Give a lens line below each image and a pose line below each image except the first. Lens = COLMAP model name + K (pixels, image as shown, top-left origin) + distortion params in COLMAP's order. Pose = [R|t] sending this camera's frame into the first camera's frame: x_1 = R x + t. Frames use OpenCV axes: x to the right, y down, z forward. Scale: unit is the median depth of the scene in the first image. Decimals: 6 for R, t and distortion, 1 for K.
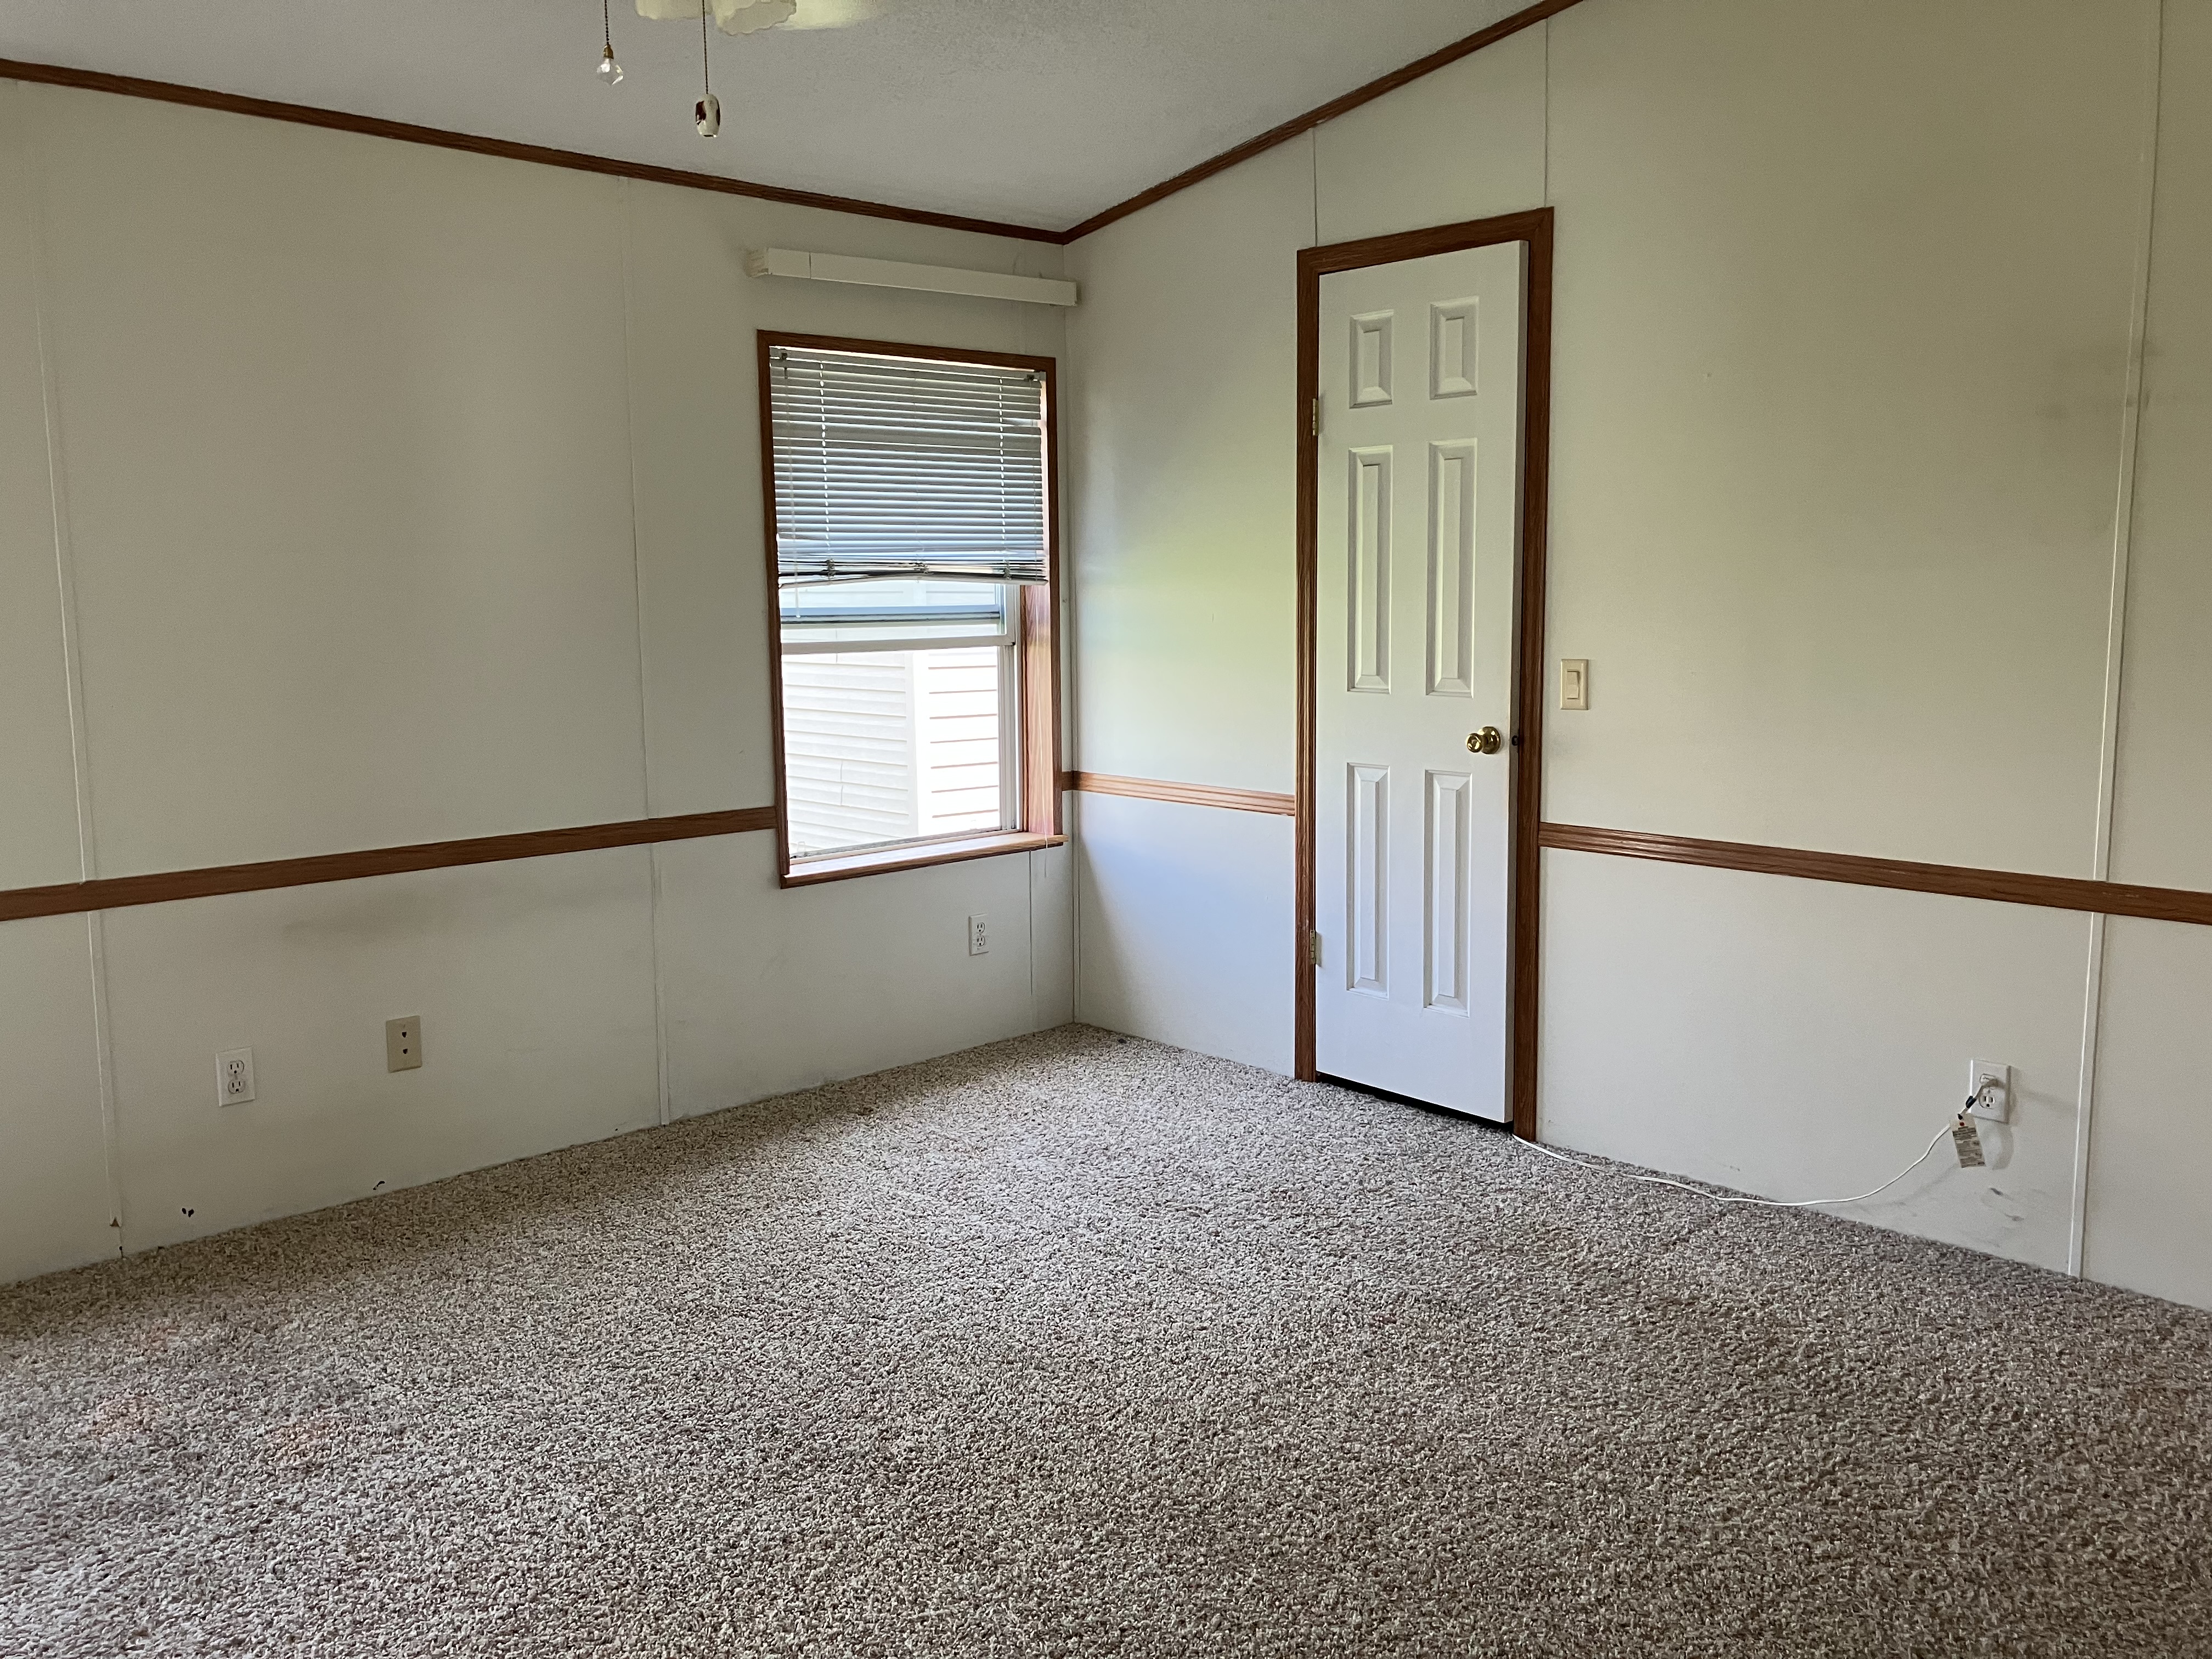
lens RADIAL K [[1798.8, 0, 1101.4], [0, 1798.8, 819.7], [0, 0, 1]] dist [0.044402, -0.044759]
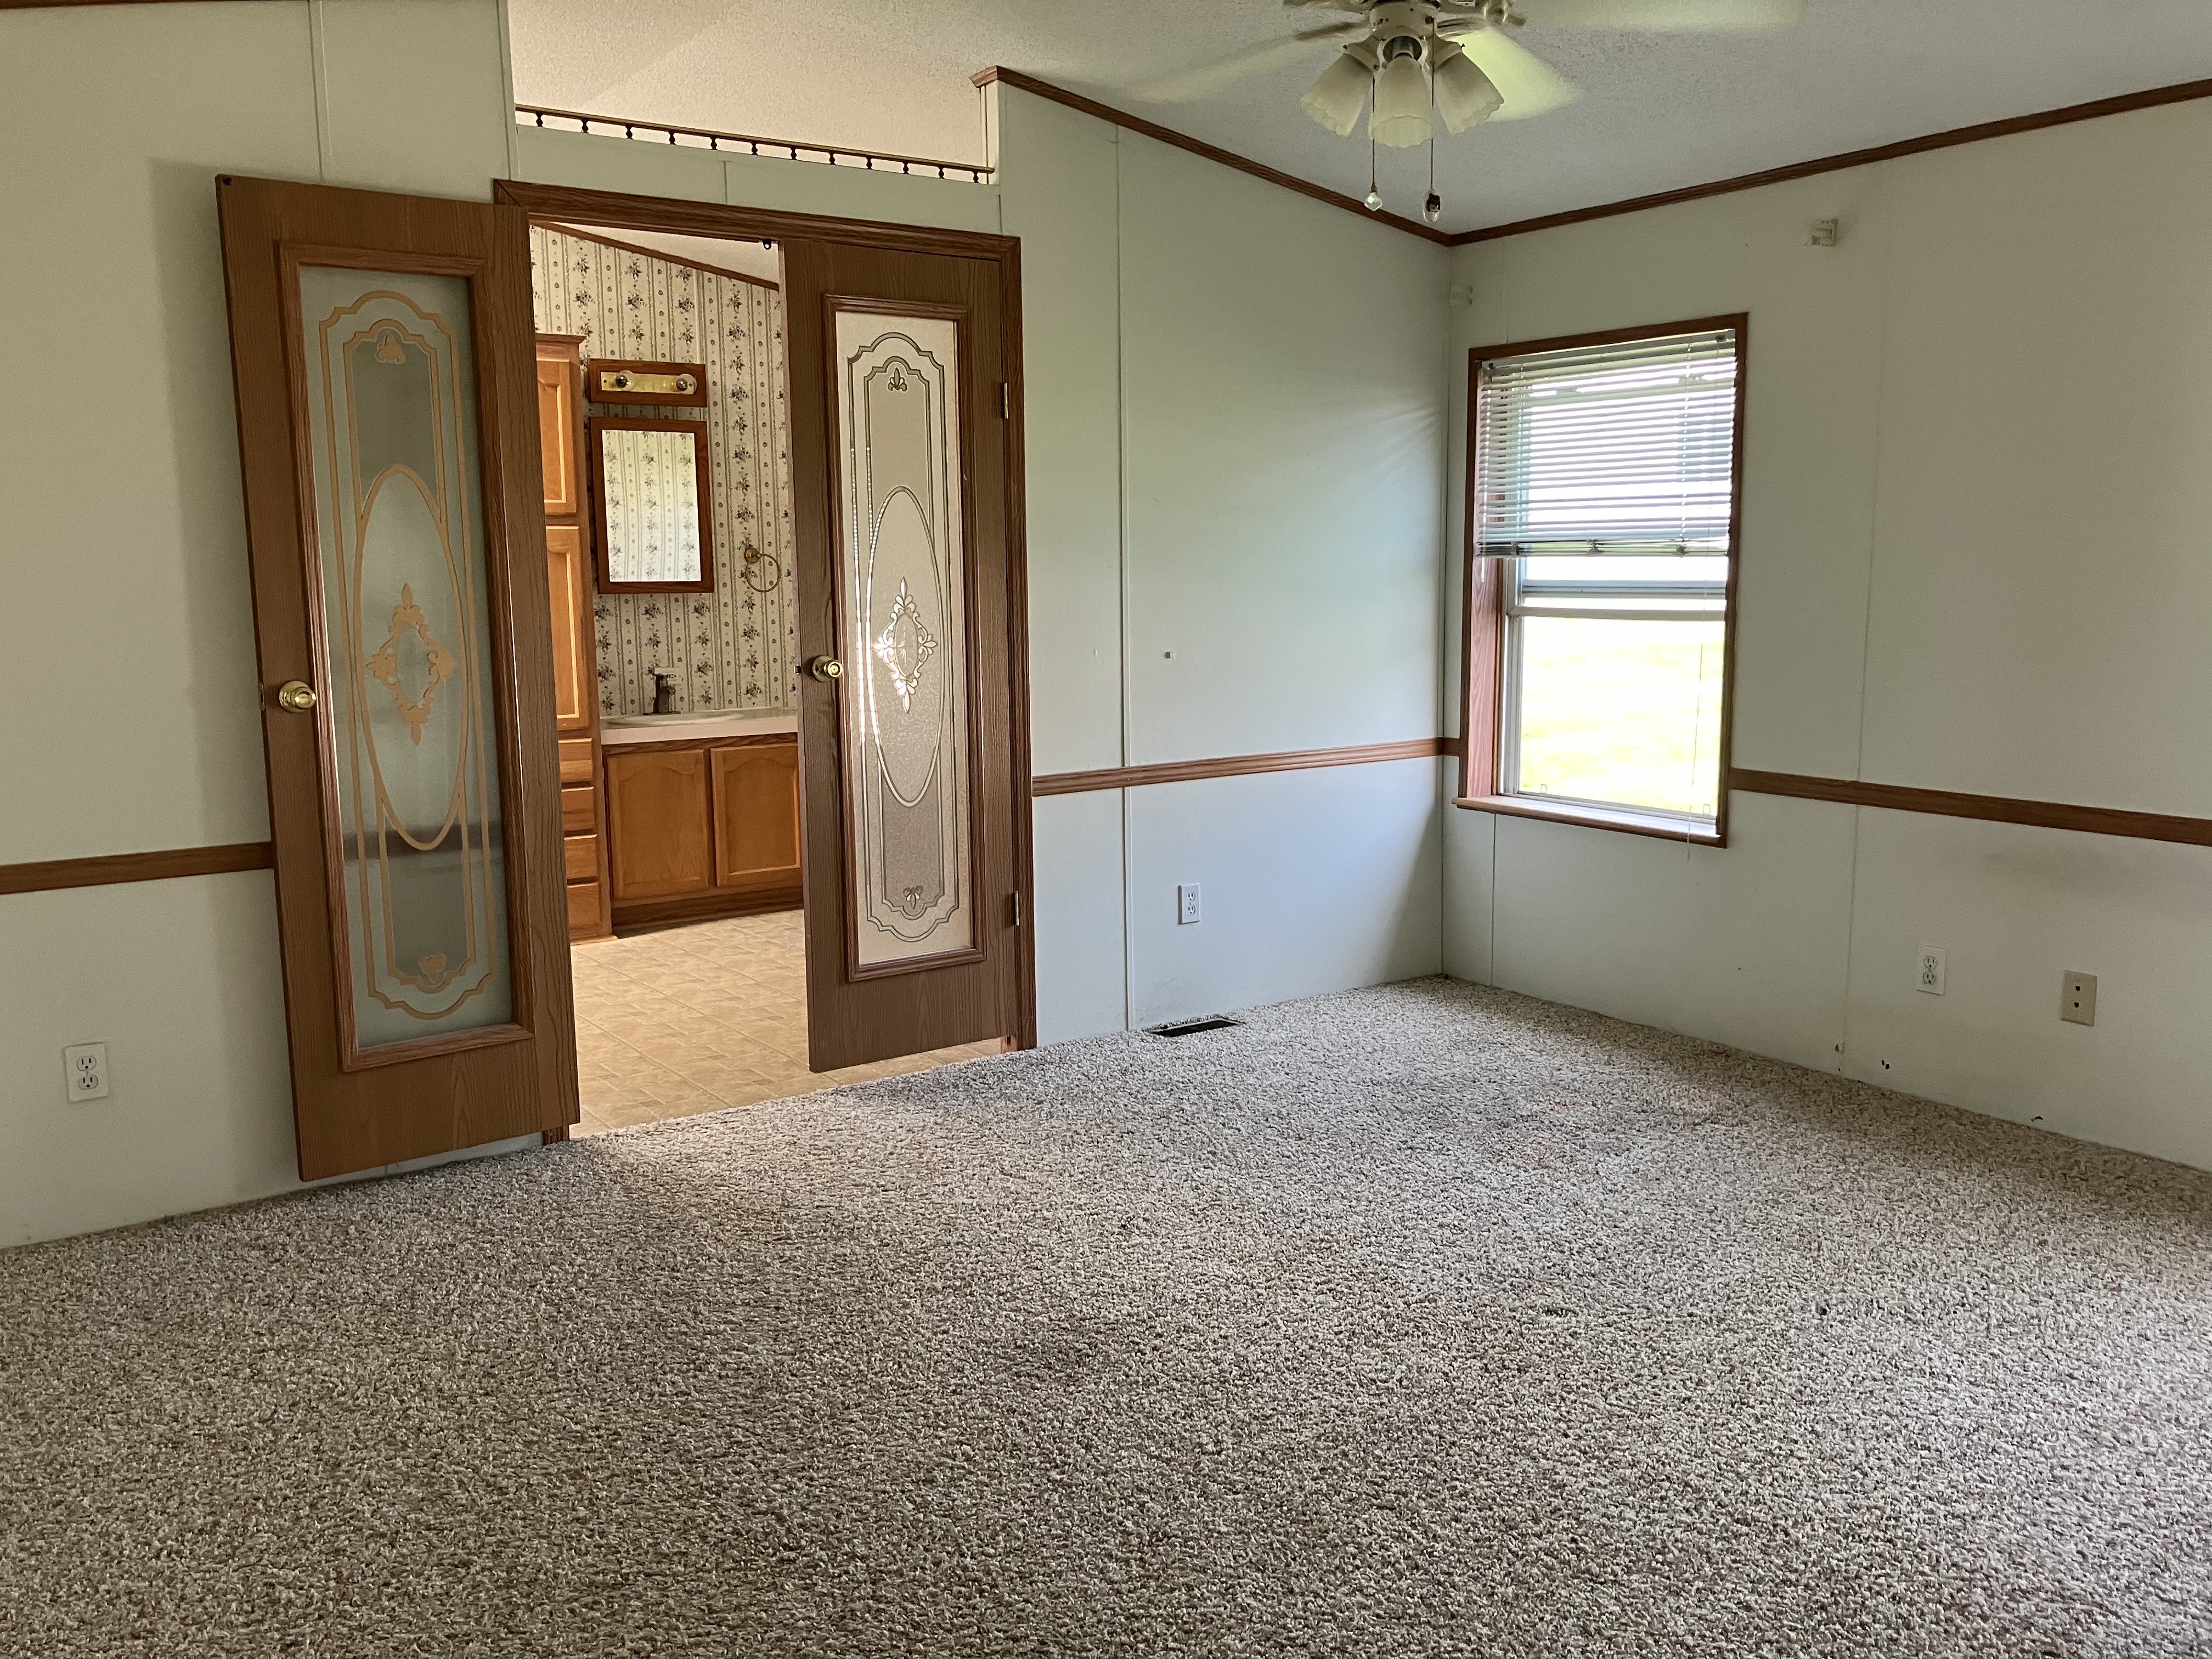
lens RADIAL K [[1798.8, 0, 1104.4], [0, 1798.8, 833.9], [0, 0, 1]] dist [0.044402, -0.044759]
pose [[-0.170270, 0.159469, -0.972408, 0.750343], [-0.124750, 0.975390, 0.181802, -0.091712], [0.977469, 0.152263, -0.146186, 0.645961]]
